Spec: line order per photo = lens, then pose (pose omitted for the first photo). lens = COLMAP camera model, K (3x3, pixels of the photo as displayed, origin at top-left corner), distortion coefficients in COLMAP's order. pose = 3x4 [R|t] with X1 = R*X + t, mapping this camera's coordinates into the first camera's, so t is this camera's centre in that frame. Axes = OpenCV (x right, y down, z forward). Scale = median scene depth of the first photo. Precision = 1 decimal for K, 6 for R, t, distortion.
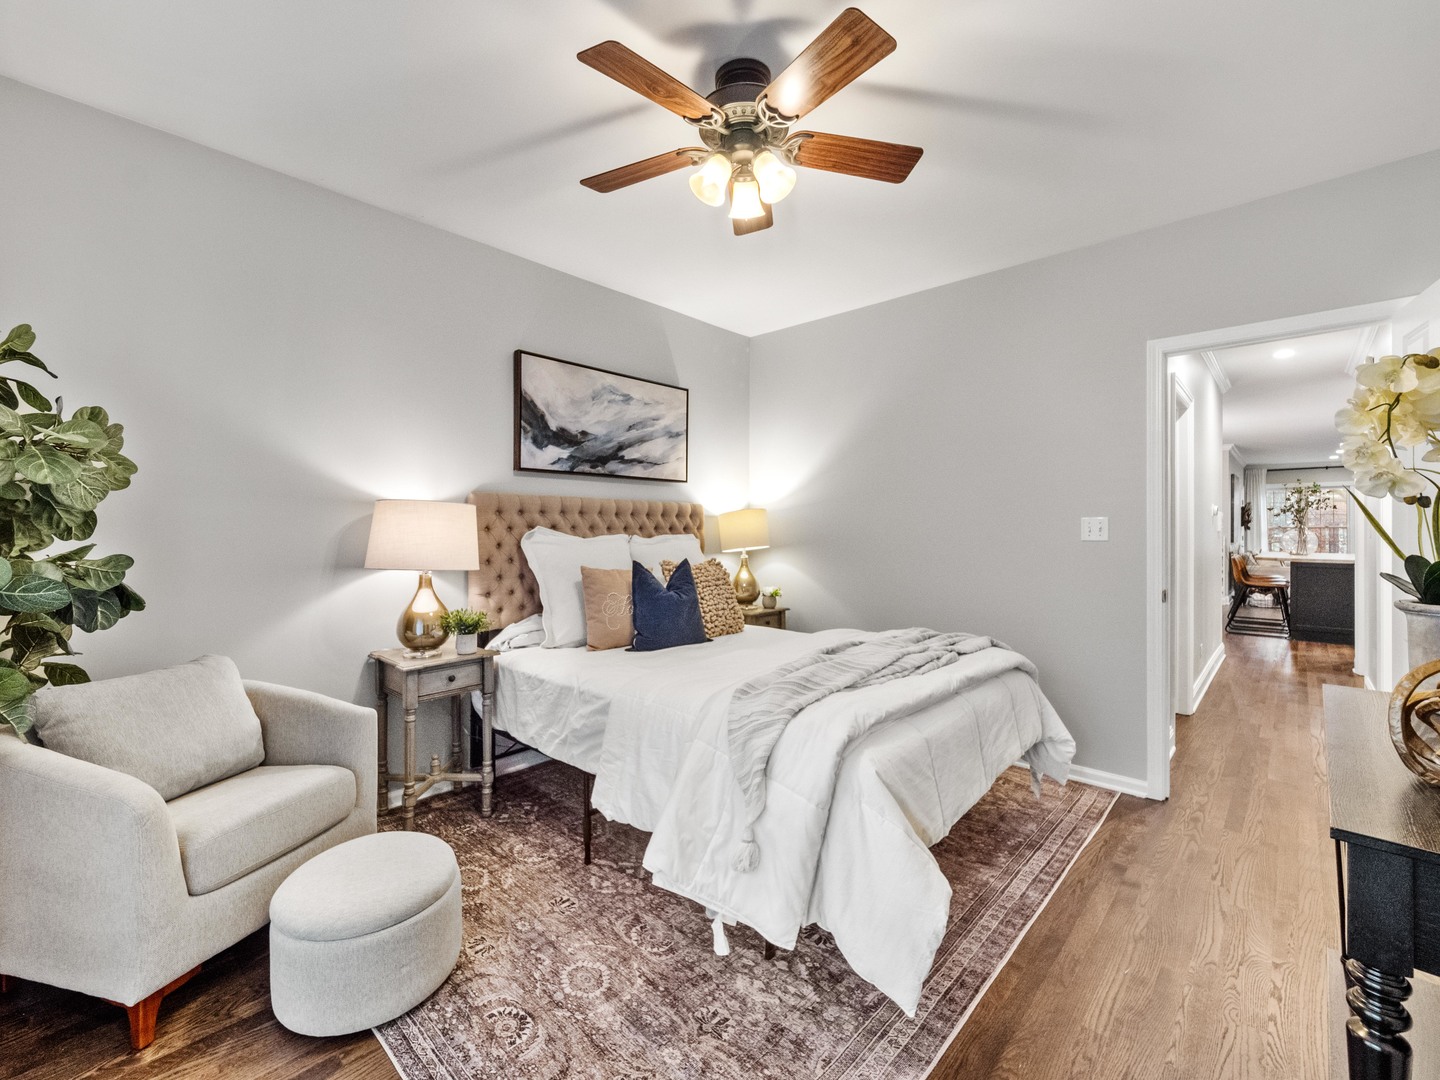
lens RADIAL K [[623.4, 0, 712.1], [0, 623.4, 528.1], [0, 0, 1]] dist [0.002097, -0.000488]
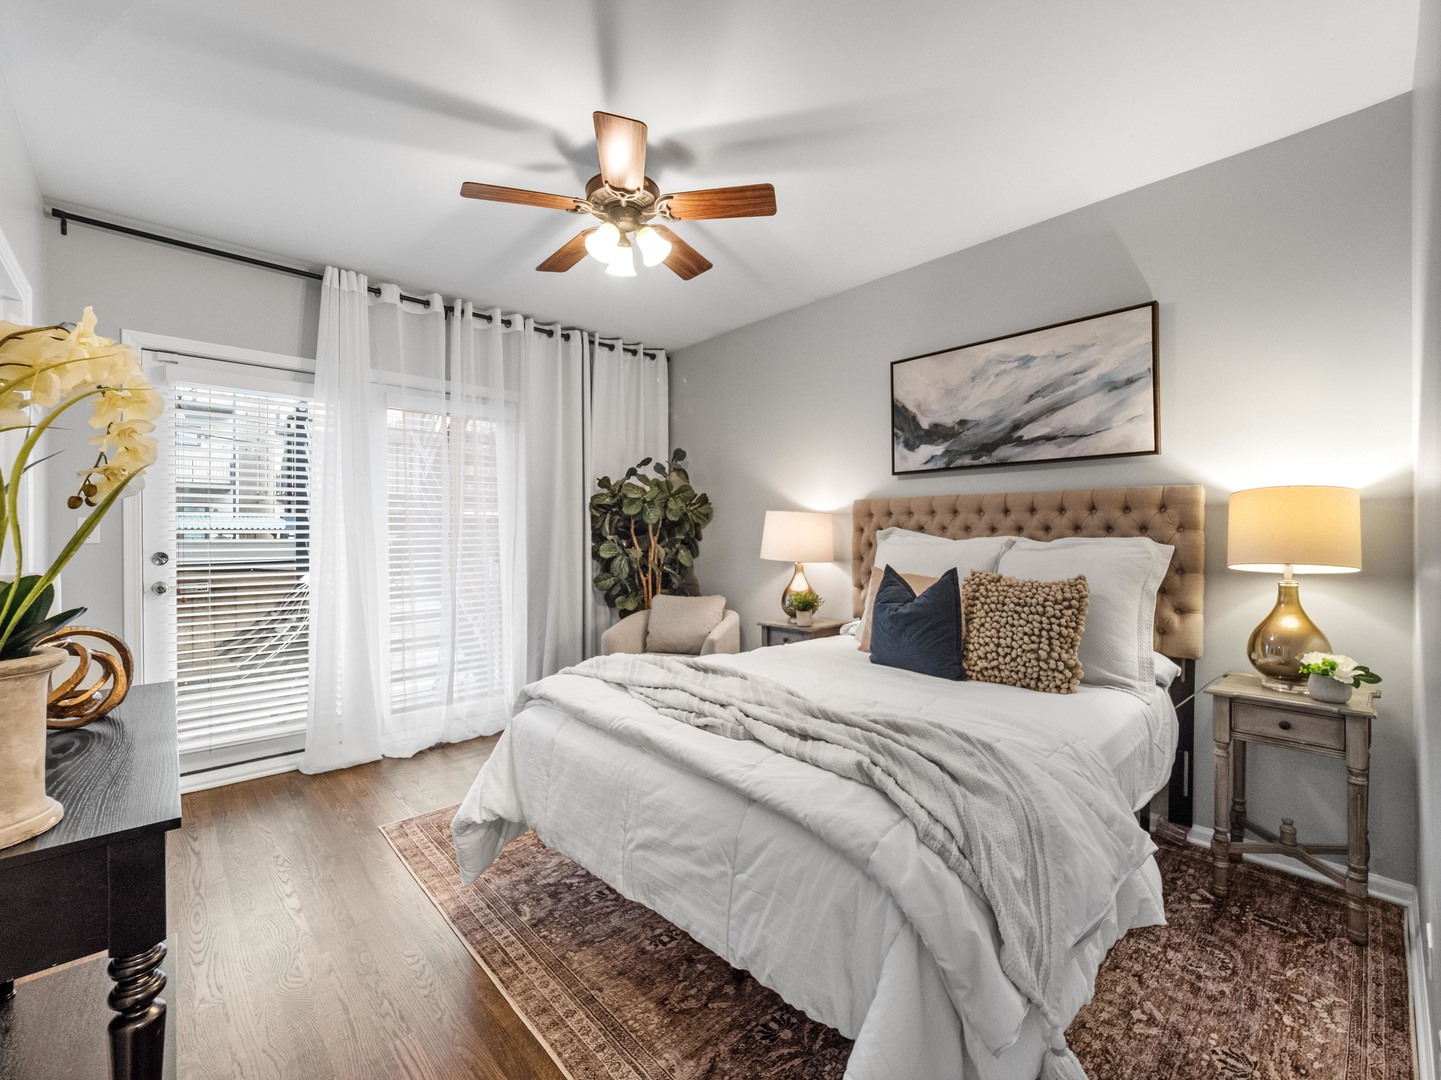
lens RADIAL K [[623.9, 0, 712.6], [0, 623.9, 528.1], [0, 0, 1]] dist [0.002097, -0.000488]
pose [[-0.083727, -0.010853, -0.996430, 0.715745], [0.003996, 0.999929, -0.011227, 0.007641], [0.996481, -0.004922, -0.083677, 0.722801]]
